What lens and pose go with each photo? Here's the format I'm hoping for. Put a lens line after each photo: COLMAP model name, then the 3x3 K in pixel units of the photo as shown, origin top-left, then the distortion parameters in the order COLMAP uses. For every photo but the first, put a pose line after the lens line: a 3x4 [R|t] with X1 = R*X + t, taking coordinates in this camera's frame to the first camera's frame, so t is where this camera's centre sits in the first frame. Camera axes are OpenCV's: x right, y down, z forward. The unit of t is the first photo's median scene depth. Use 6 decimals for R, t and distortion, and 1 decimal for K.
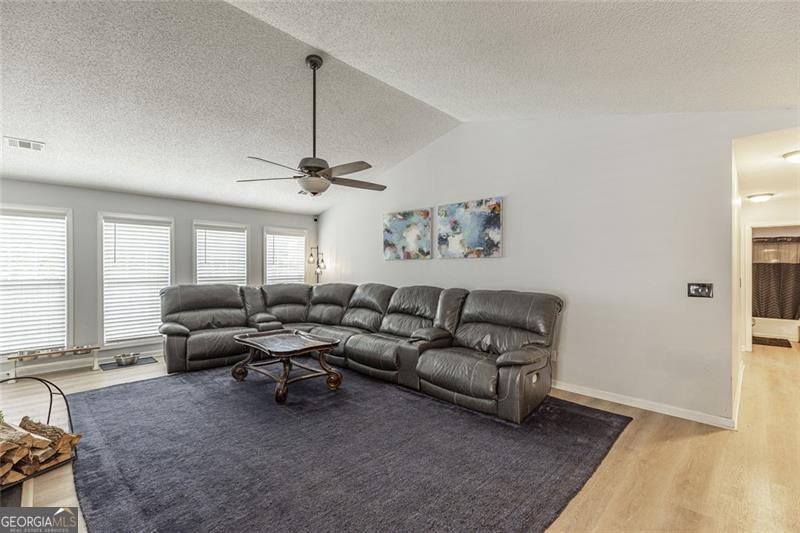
lens RADIAL K [[356.2, 0, 406.1], [0, 356.2, 267.1], [0, 0, 1]] dist [0.000637, 0.000244]
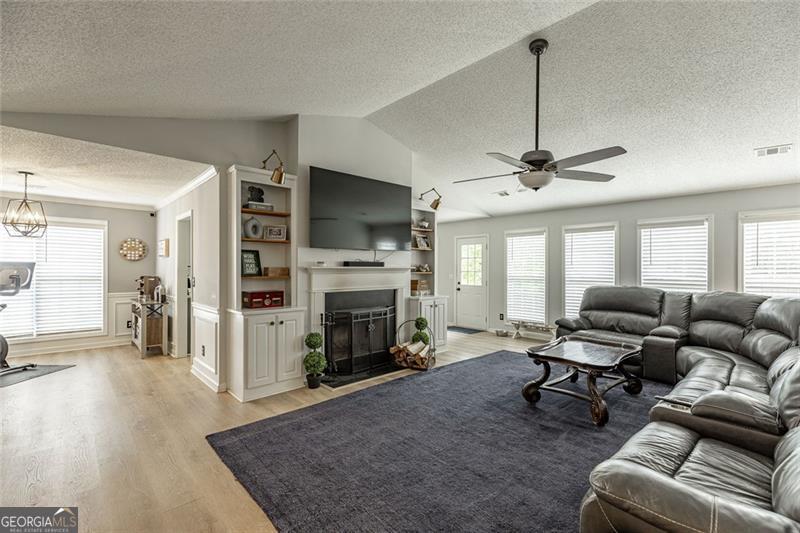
lens RADIAL K [[356.2, 0, 404.9], [0, 356.2, 267.0], [0, 0, 1]] dist [0.000637, 0.000244]
pose [[-0.034977, -0.002994, -0.999384, 0.621336], [-0.005384, 0.999982, -0.002808, 0.001860], [0.999374, 0.005283, -0.034993, 0.629384]]
